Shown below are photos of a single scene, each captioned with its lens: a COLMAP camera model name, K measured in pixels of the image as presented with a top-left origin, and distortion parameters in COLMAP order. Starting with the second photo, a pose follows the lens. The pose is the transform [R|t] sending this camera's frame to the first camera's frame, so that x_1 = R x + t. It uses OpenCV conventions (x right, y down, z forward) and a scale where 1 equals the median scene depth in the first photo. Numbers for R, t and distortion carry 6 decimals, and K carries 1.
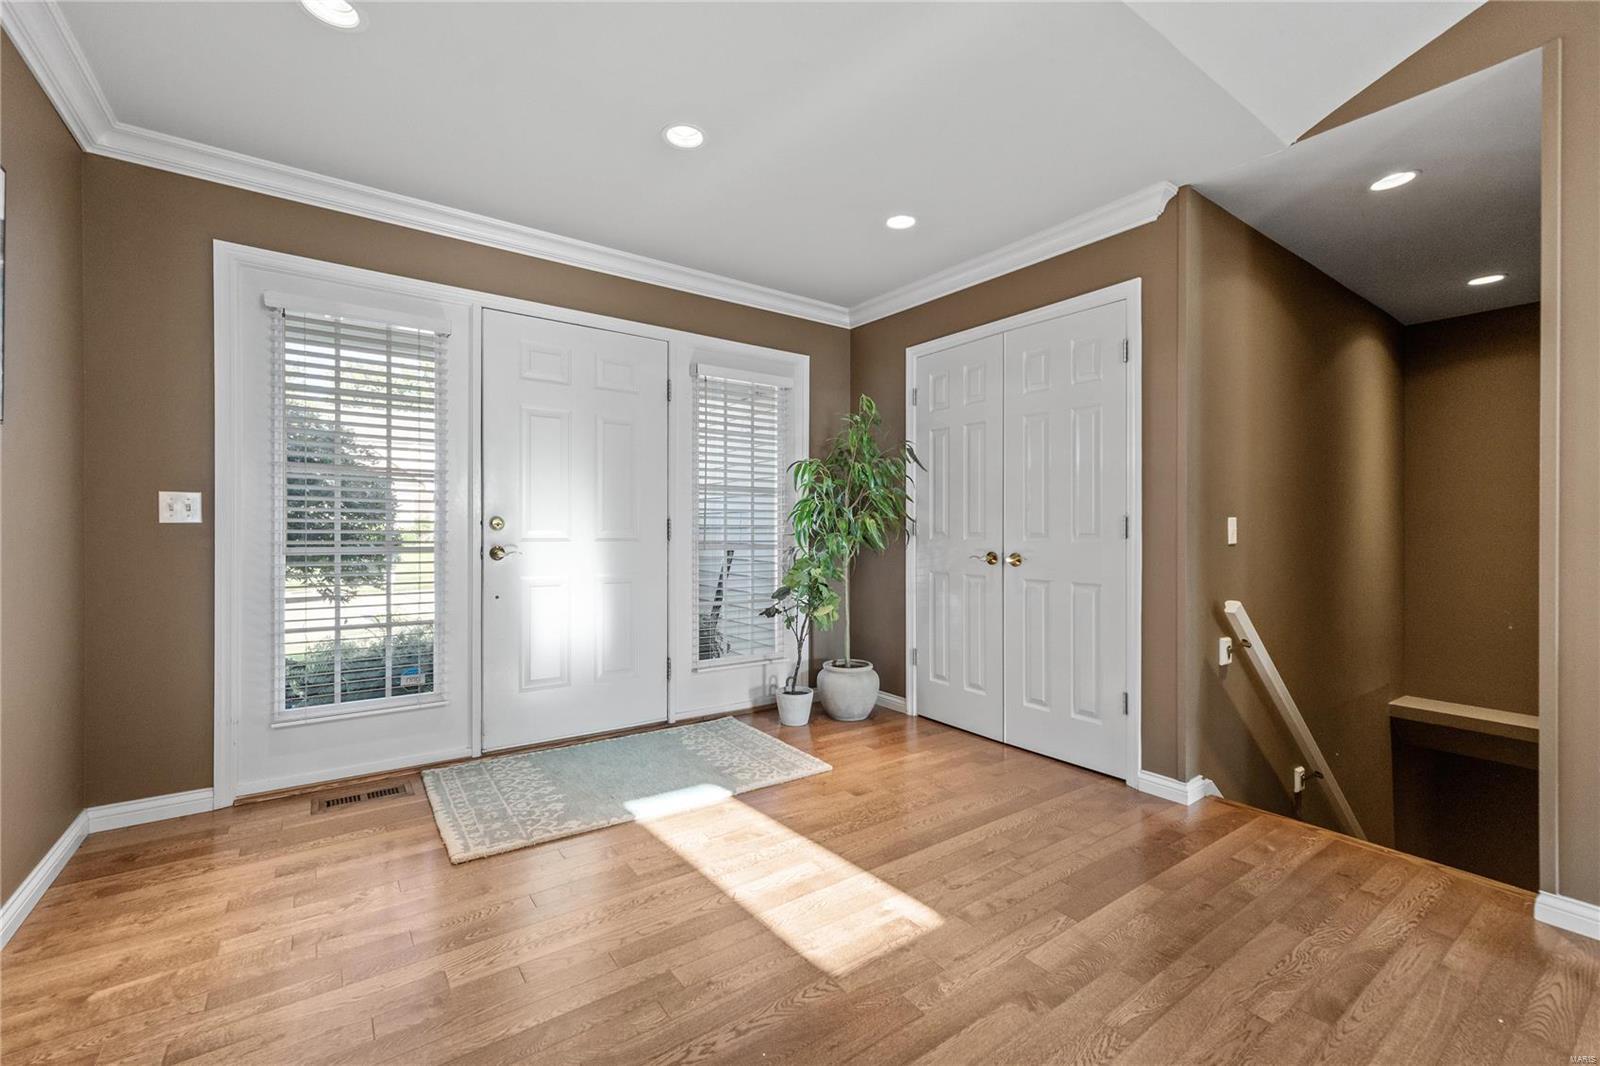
lens RADIAL K [[675.0, 0, 801.9], [0, 675.0, 530.5], [0, 0, 1]] dist [-0.009927, 0.000901]
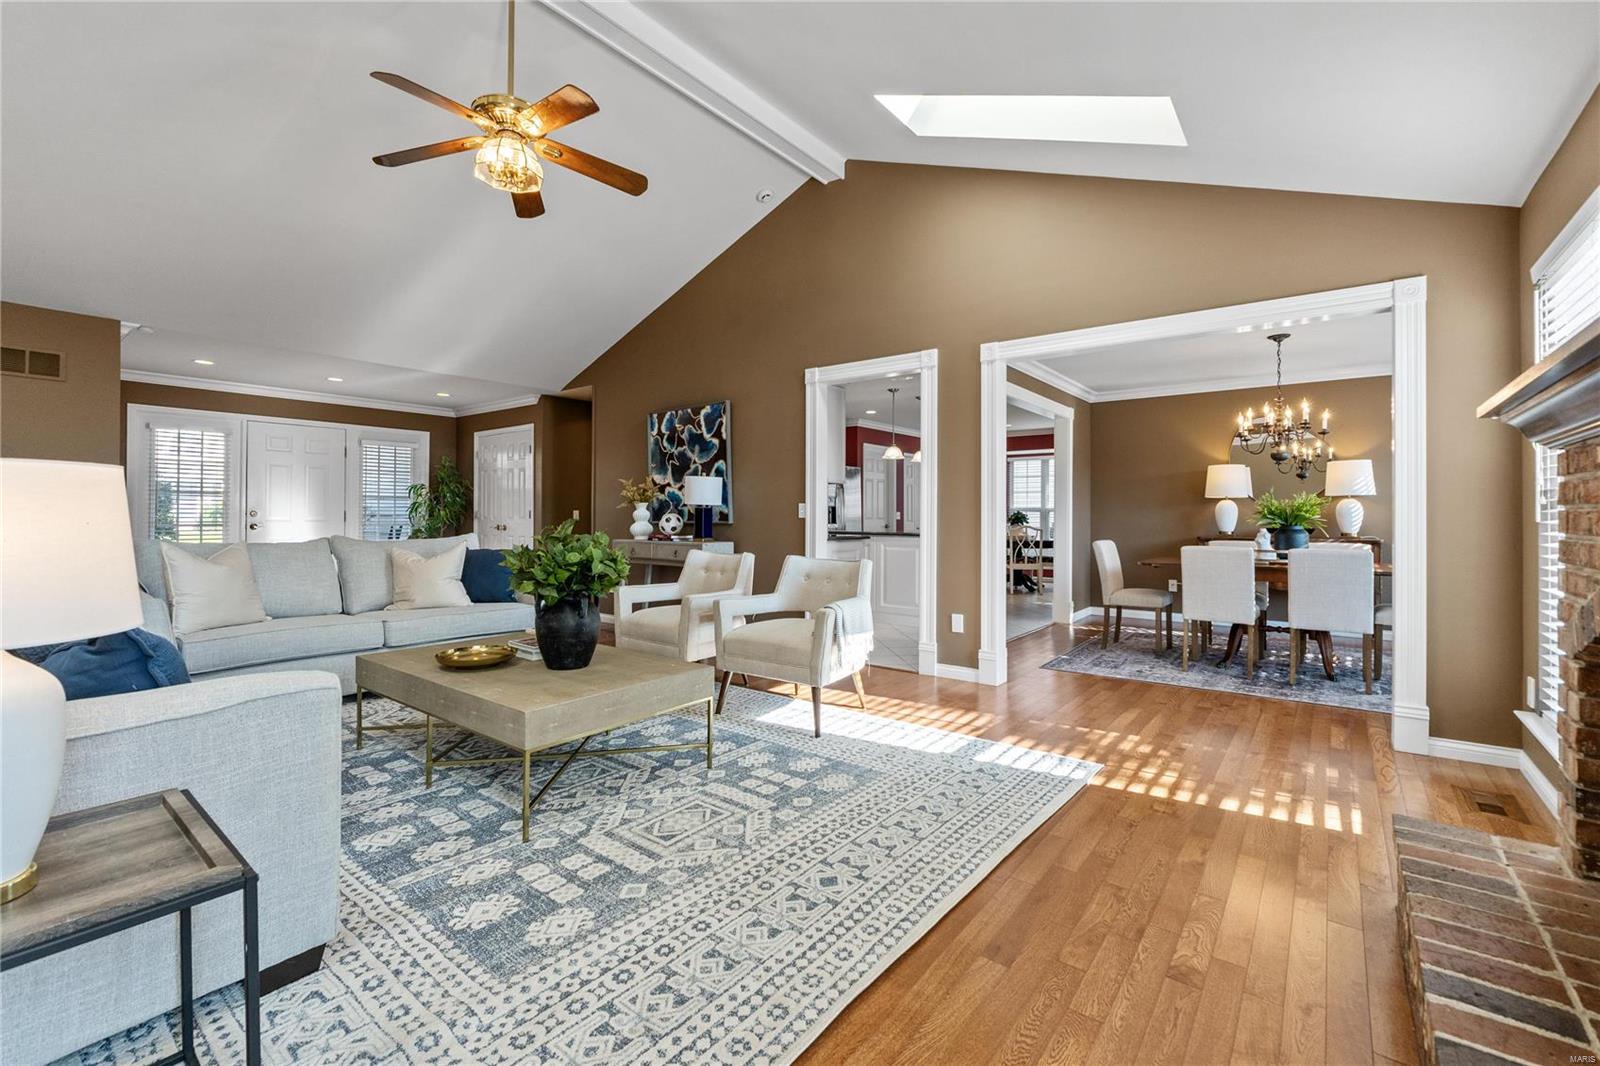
lens RADIAL K [[675.0, 0, 804.8], [0, 675.0, 517.1], [0, 0, 1]] dist [-0.009927, 0.000901]
pose [[0.958868, -0.001877, 0.283846, 0.671094], [0.001787, 0.999998, 0.000576, 0.003055], [-0.283847, -0.000045, 0.958870, -1.653829]]
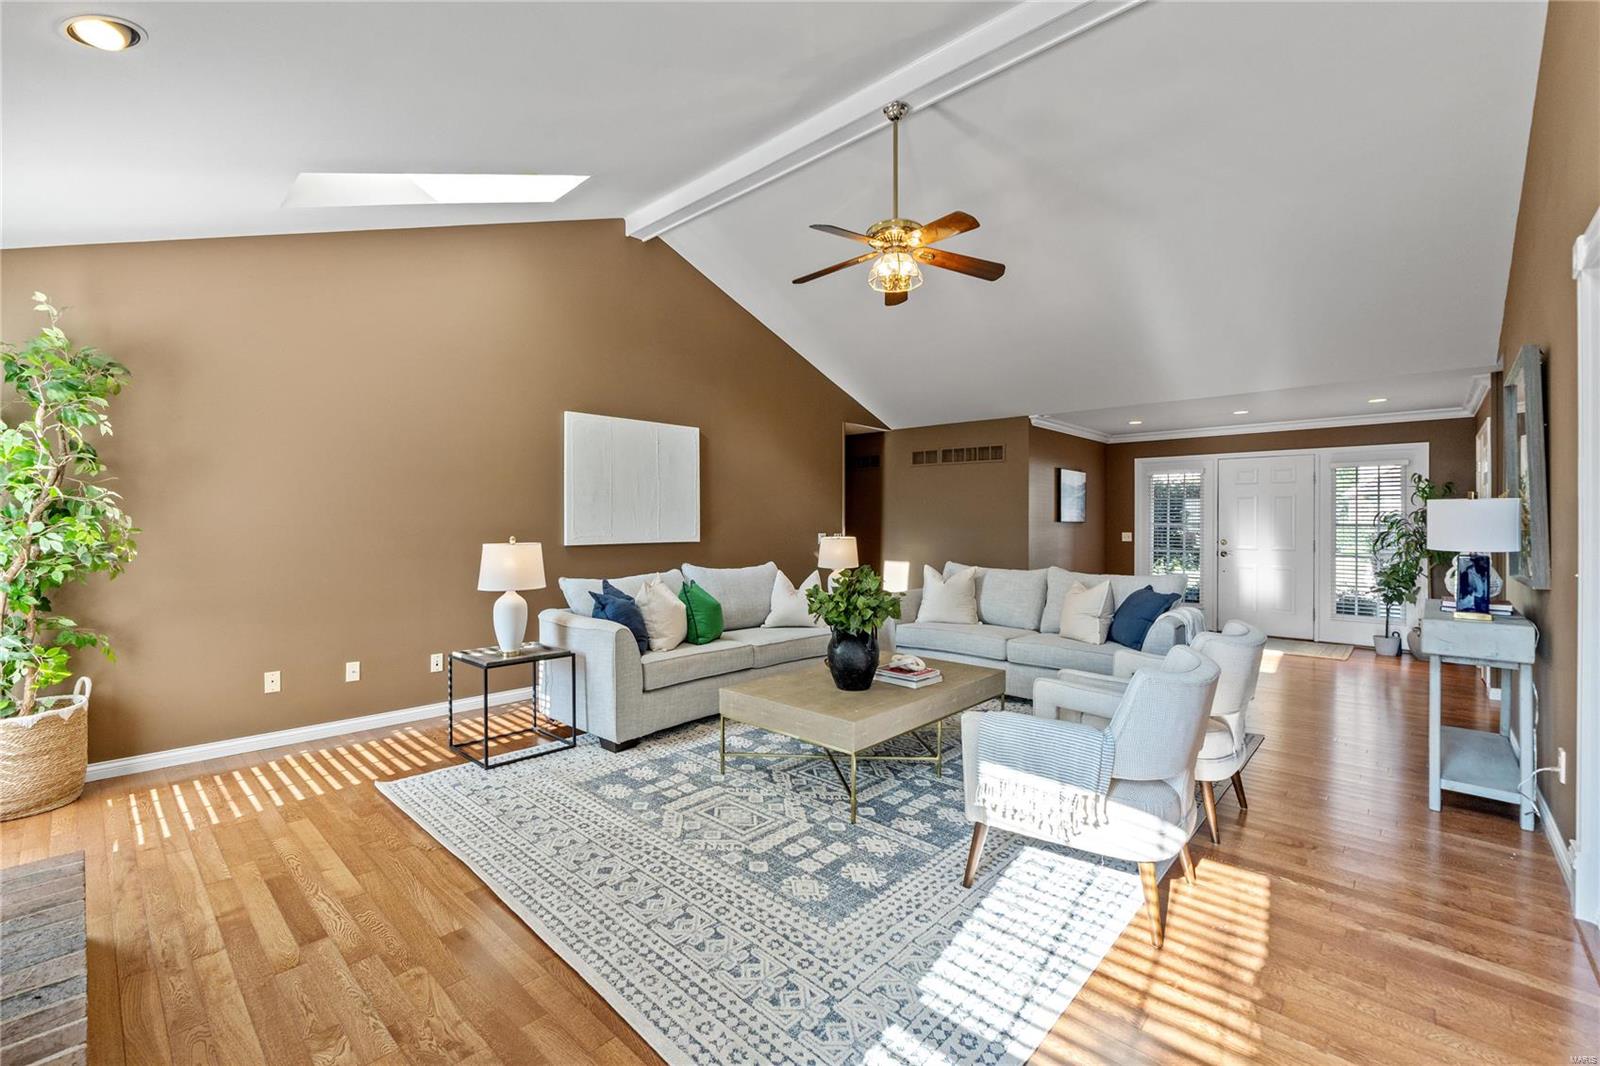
lens RADIAL K [[675.0, 0, 806.2], [0, 675.0, 523.9], [0, 0, 1]] dist [-0.009927, 0.000901]
pose [[0.207181, -0.005414, -0.978288, 1.627295], [-0.005994, 0.999959, -0.006803, -0.050297], [0.978284, 0.007273, 0.207140, -1.029902]]
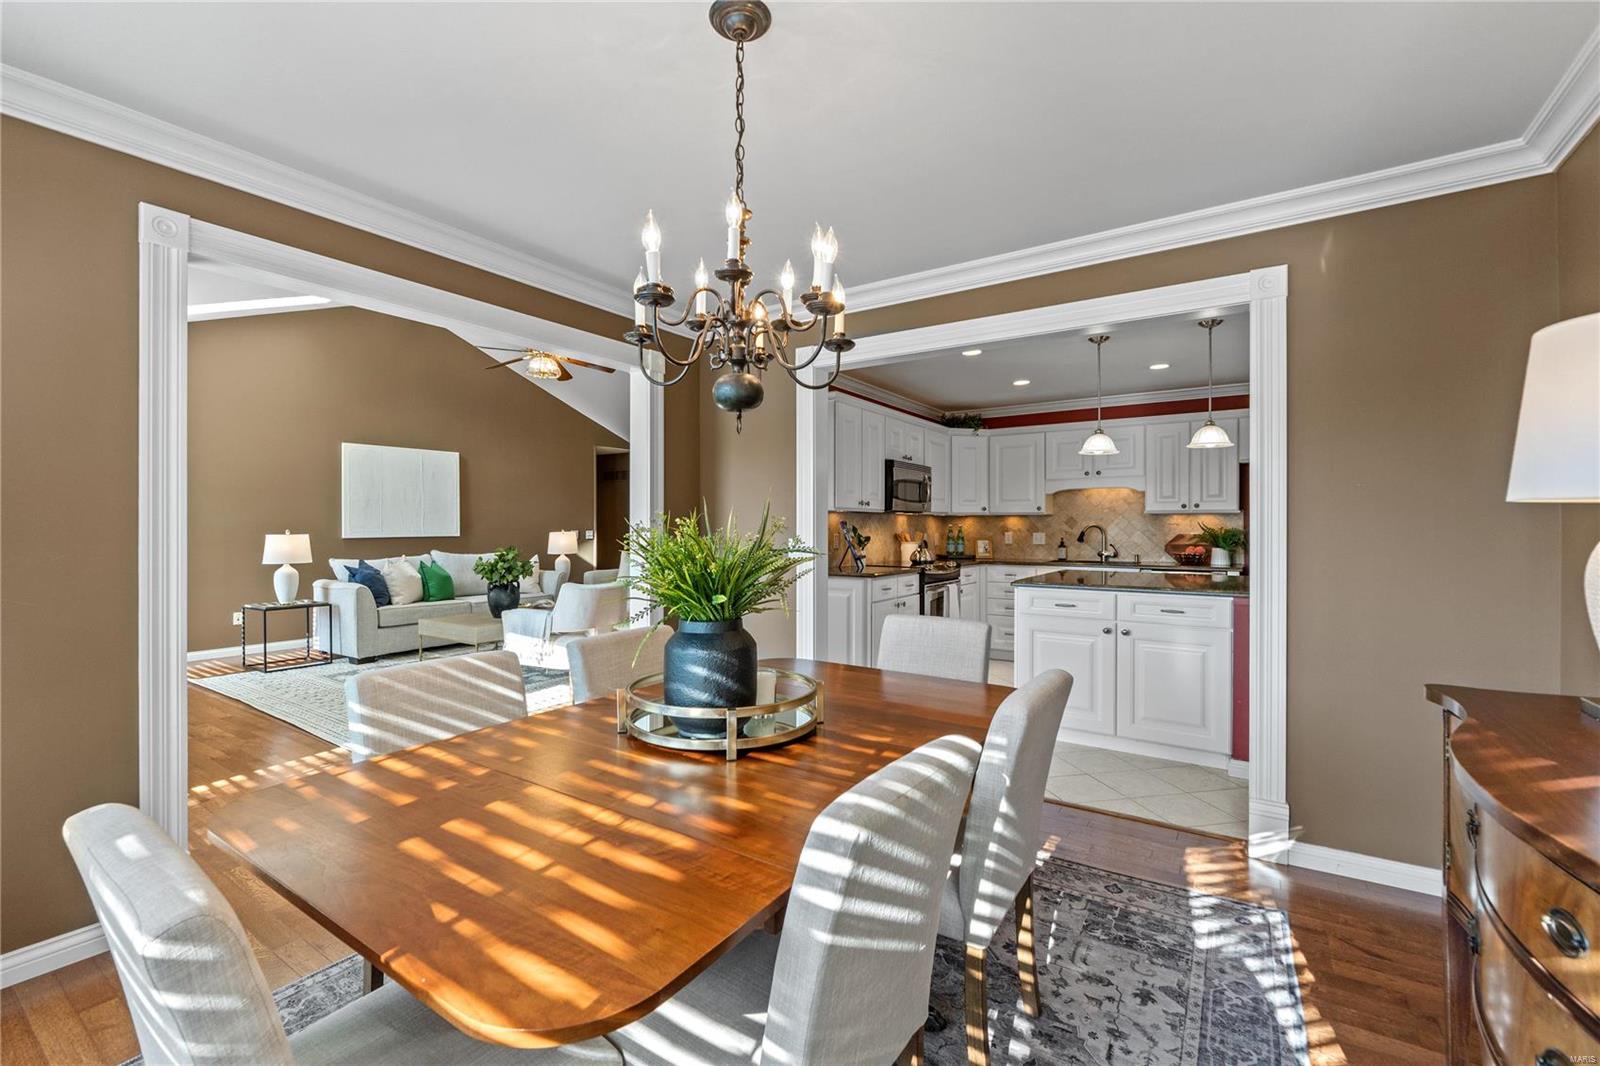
lens RADIAL K [[675.0, 0, 799.2], [0, 675.0, 528.9], [0, 0, 1]] dist [-0.009927, 0.000901]
pose [[0.358032, -0.003591, -0.933703, 2.556536], [-0.002848, 0.999984, -0.004938, -0.031263], [0.933705, 0.004427, 0.358016, -0.648777]]
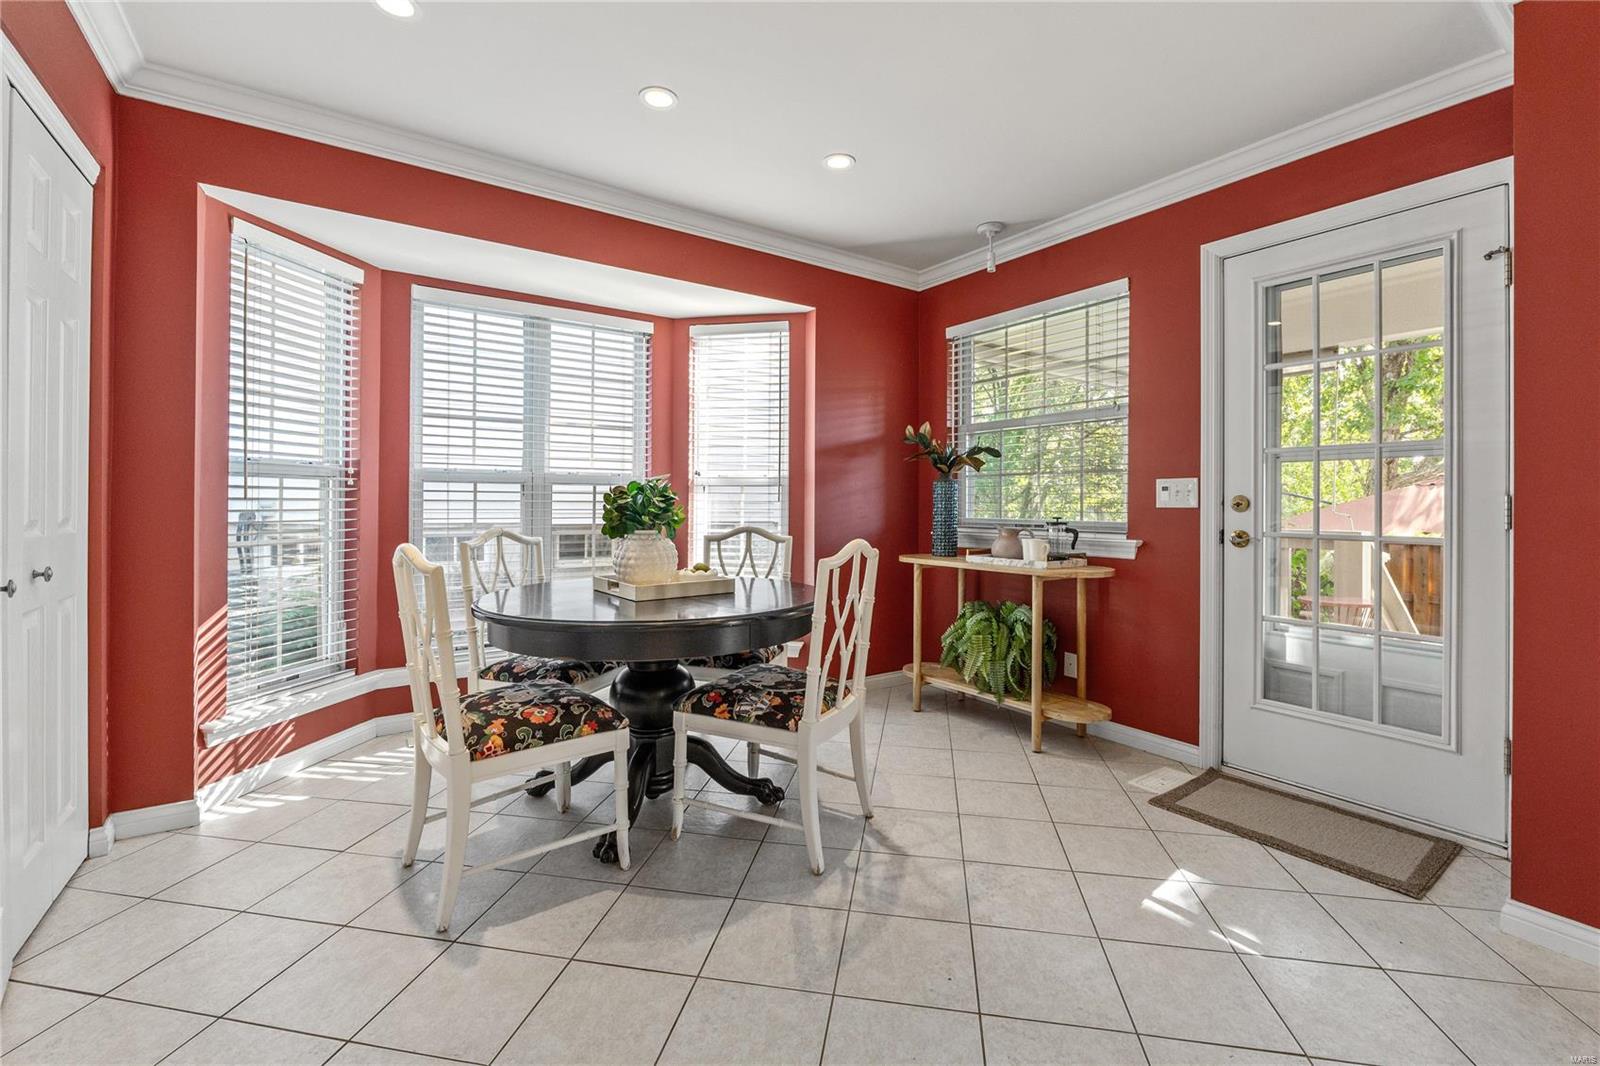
lens RADIAL K [[675.0, 0, 788.2], [0, 675.0, 498.4], [0, 0, 1]] dist [-0.009927, 0.000901]
pose [[0.020734, 0.003058, 0.999780, 1.737802], [-0.003421, 0.999990, -0.002987, 0.006626], [-0.999779, -0.003359, 0.020744, 0.862029]]
